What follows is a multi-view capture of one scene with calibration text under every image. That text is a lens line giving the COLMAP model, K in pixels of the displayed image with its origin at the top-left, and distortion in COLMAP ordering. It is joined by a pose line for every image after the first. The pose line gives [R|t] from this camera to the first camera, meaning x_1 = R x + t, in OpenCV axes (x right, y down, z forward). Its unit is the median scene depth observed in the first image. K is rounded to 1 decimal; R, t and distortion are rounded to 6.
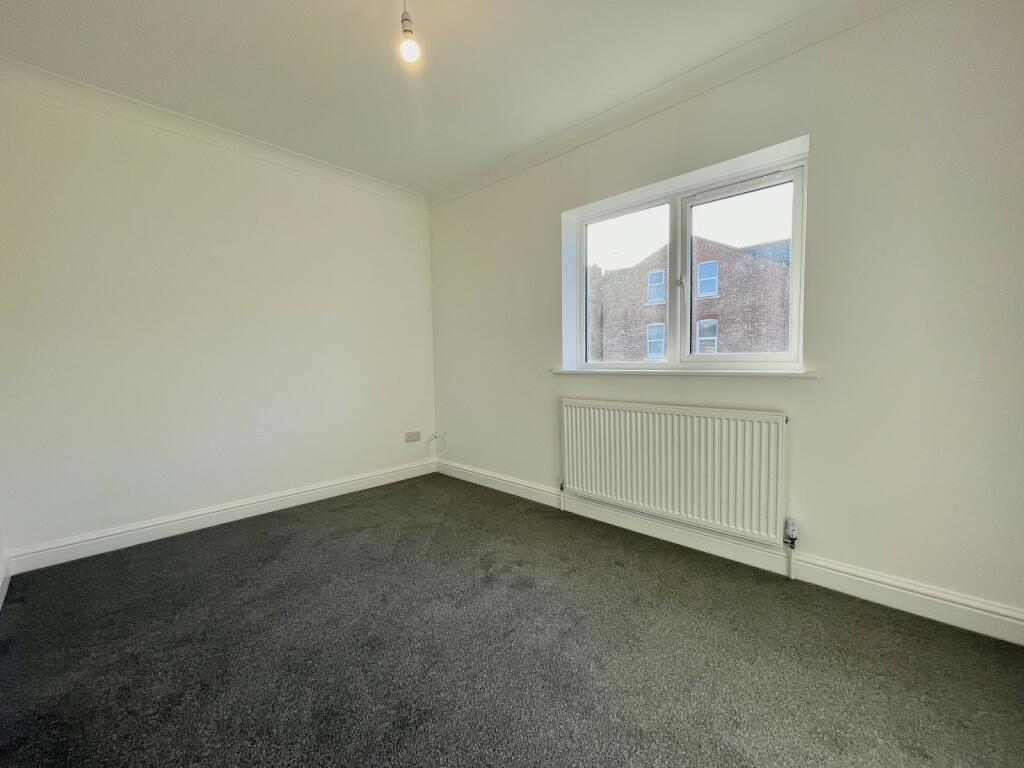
lens RADIAL K [[414.8, 0, 512.0], [0, 414.8, 384.0], [0, 0, 1]] dist [-0.001217, -0.000209]
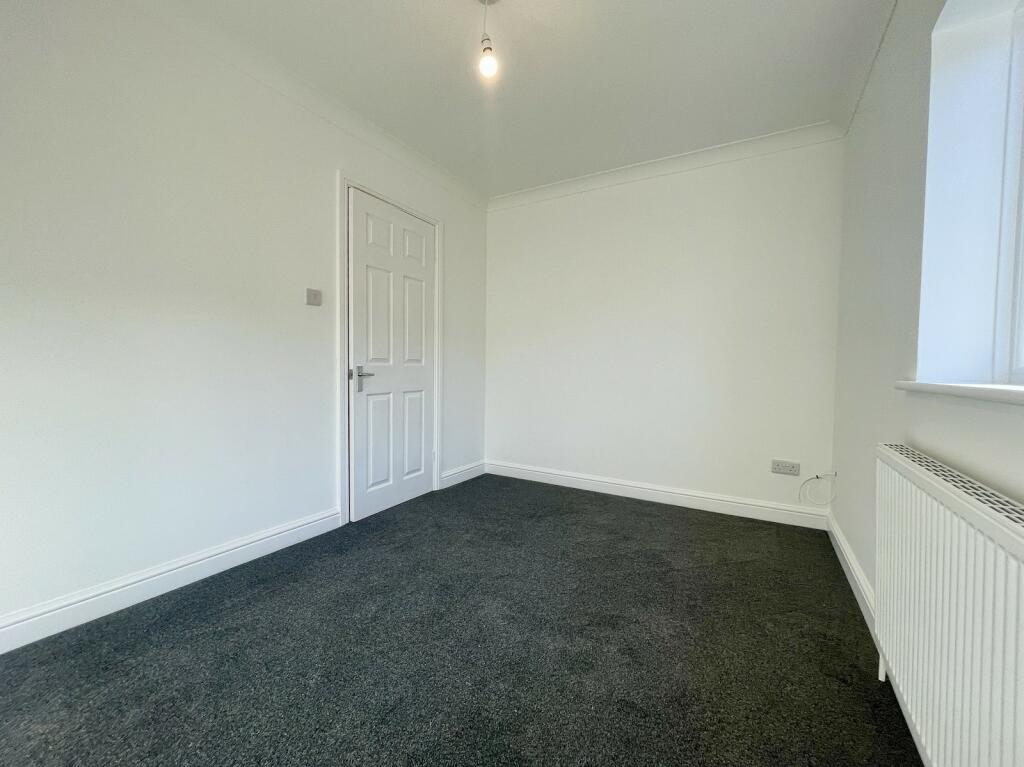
lens RADIAL K [[414.8, 0, 512.0], [0, 414.8, 383.5], [0, 0, 1]] dist [-0.001217, -0.000209]
pose [[0.218694, 0.047173, -0.974652, 0.498629], [-0.063112, 0.997423, 0.034114, -0.023014], [0.973750, 0.054051, 0.221108, 0.494201]]
